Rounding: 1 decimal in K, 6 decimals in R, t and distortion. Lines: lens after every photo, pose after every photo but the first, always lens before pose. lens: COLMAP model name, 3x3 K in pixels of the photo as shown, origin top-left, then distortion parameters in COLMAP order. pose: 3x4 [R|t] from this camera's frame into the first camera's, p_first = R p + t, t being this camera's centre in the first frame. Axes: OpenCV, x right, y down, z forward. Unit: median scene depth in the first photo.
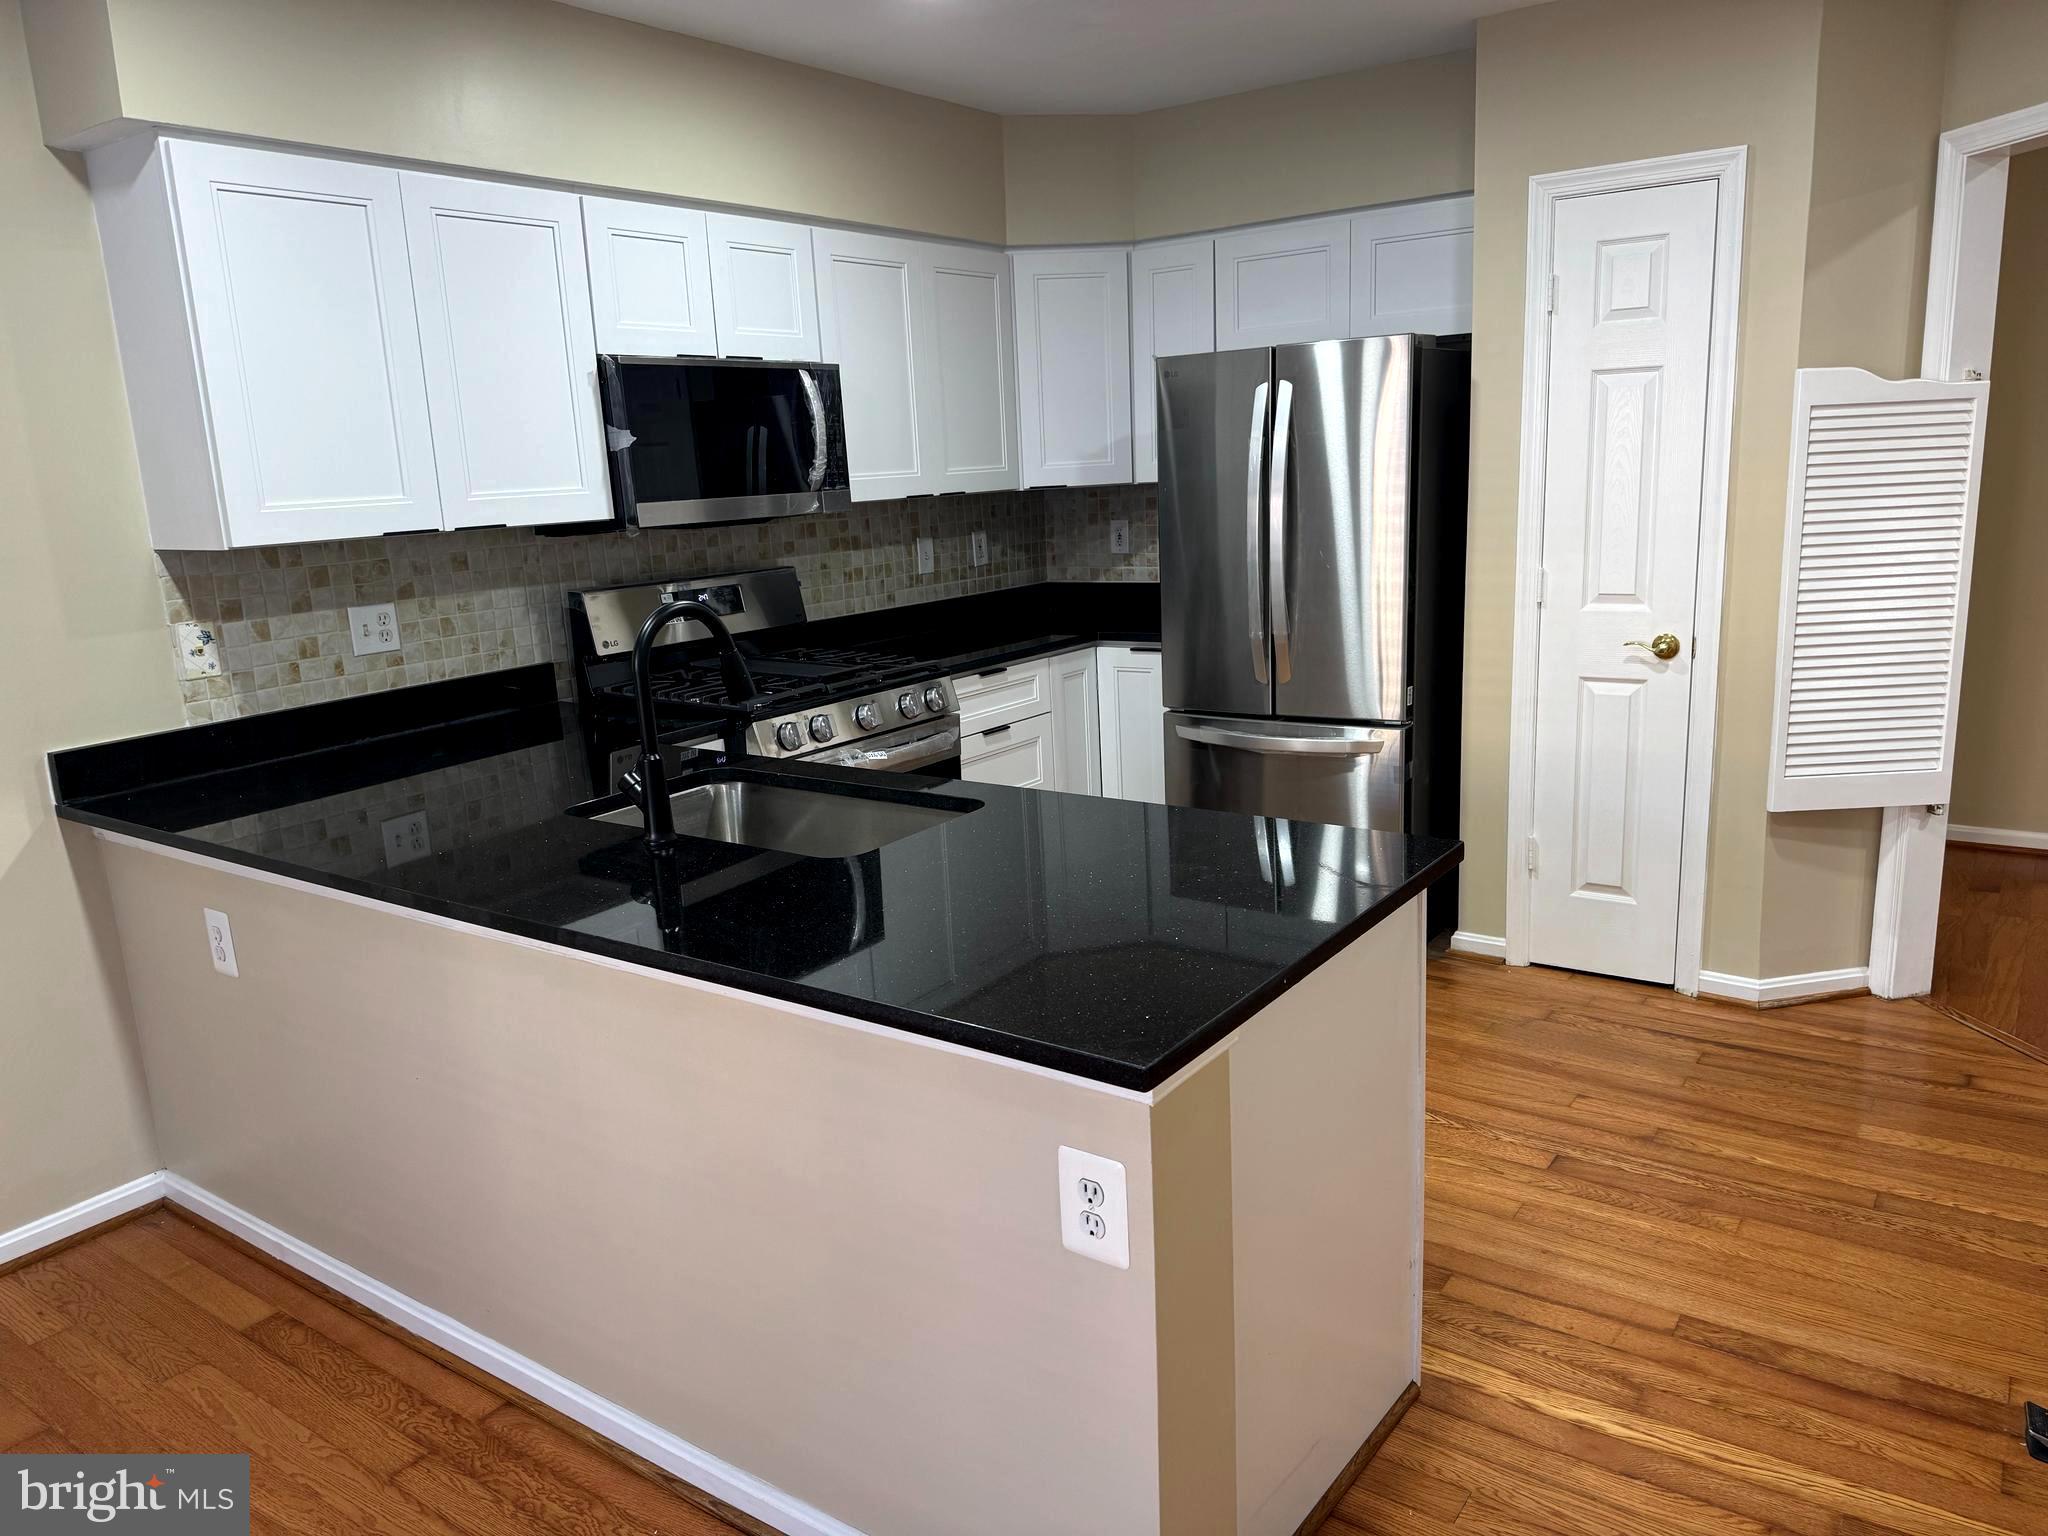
lens RADIAL K [[1424.5, 0, 1024.0], [0, 1424.5, 768.0], [0, 0, 1]] dist [0.044472, -0.073265]
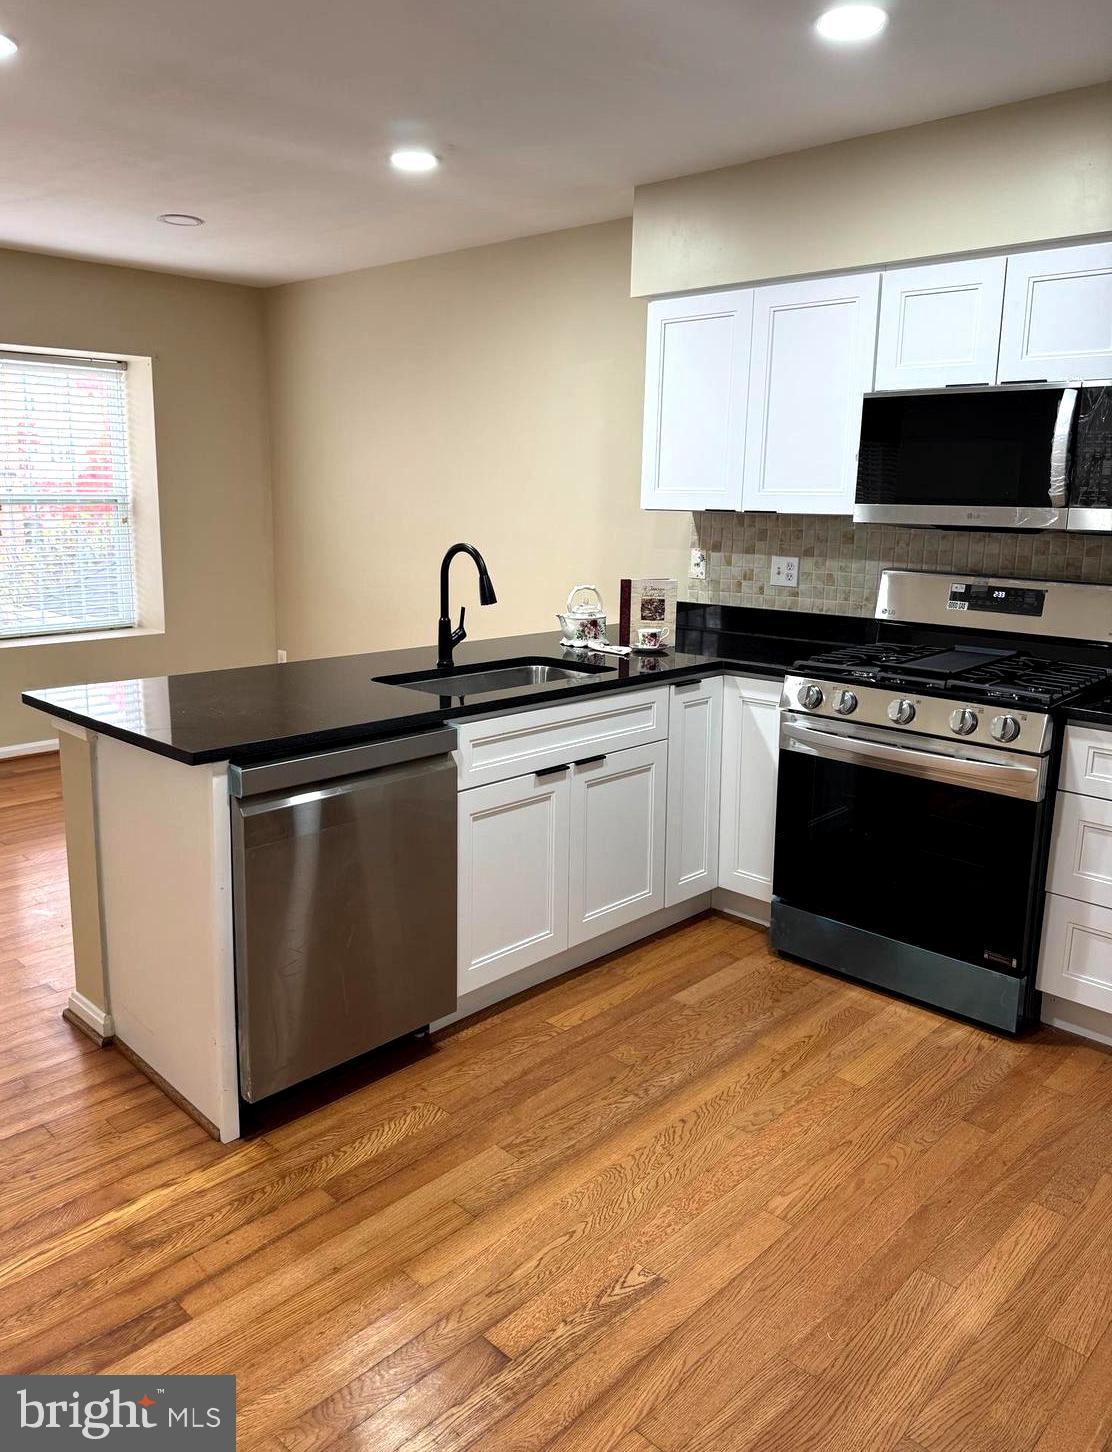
lens RADIAL K [[1069.8, 0, 538.1], [0, 1069.8, 681.1], [0, 0, 1]] dist [0.100085, -0.142226]
pose [[-0.153614, 0.215790, -0.964281, 0.771052], [-0.222662, 0.943206, 0.246545, -0.212894], [0.962717, 0.252581, -0.096841, 0.861681]]
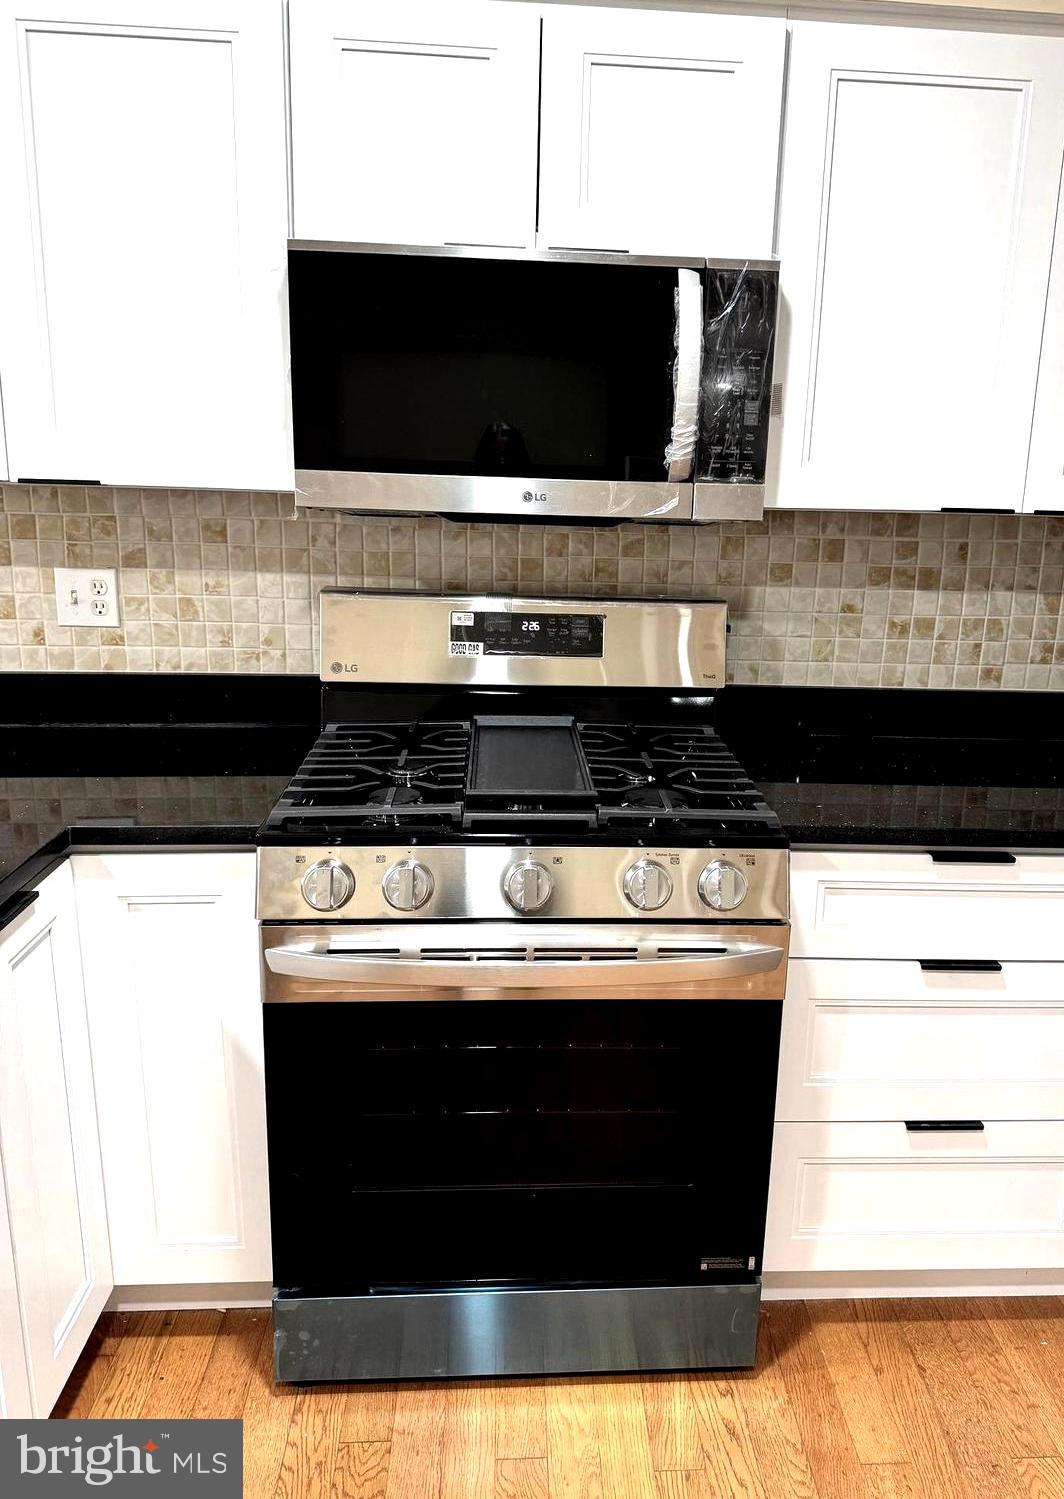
lens RADIAL K [[1083.3, 0, 563.3], [0, 1083.3, 731.1], [0, 0, 1]] dist [0.121480, -0.152180]
pose [[0.626753, 0.238933, -0.741682, 0.212389], [-0.222429, 0.967084, 0.123585, -0.159527], [0.746797, 0.087514, 0.659269, 0.772686]]
